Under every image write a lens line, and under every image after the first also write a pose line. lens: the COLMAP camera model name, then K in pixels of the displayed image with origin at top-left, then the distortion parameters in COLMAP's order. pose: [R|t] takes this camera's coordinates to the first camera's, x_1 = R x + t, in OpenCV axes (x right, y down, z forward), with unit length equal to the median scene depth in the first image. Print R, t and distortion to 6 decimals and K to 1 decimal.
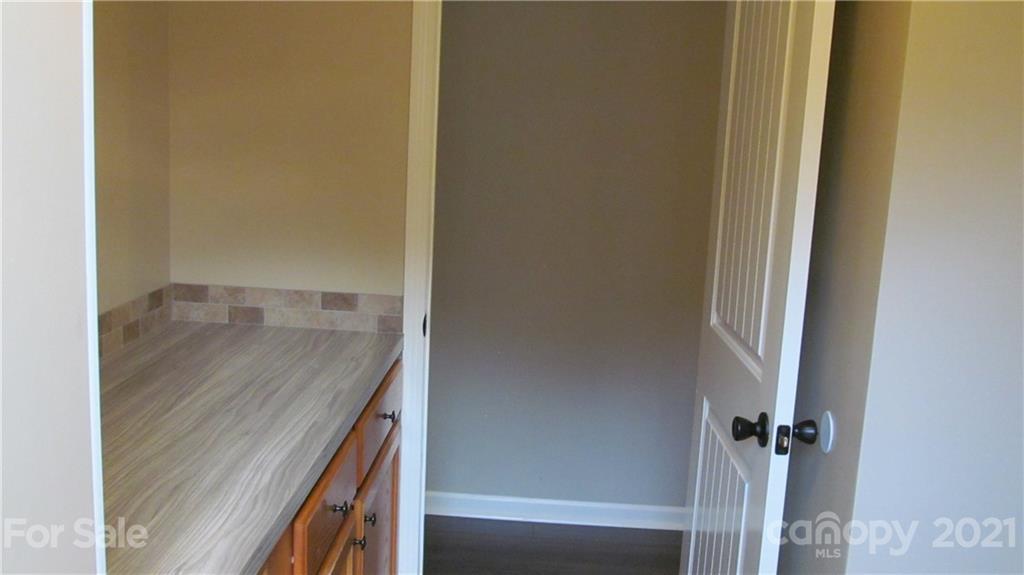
lens RADIAL K [[968.2, 0, 511.8], [0, 968.2, 287.5], [0, 0, 1]] dist [-0.047343, 0.000000]
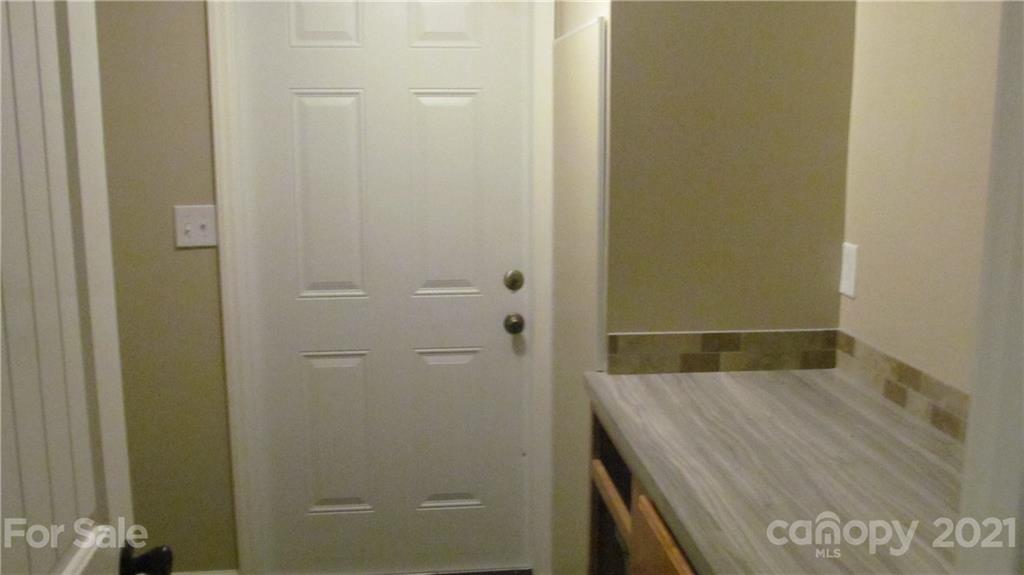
lens RADIAL K [[968.2, 0, 511.9], [0, 968.2, 287.5], [0, 0, 1]] dist [-0.047343, 0.000000]
pose [[-0.988902, -0.026565, -0.146175, 0.097239], [-0.074961, 0.938682, 0.336538, -0.336126], [0.128271, 0.343760, -0.930255, 1.833677]]
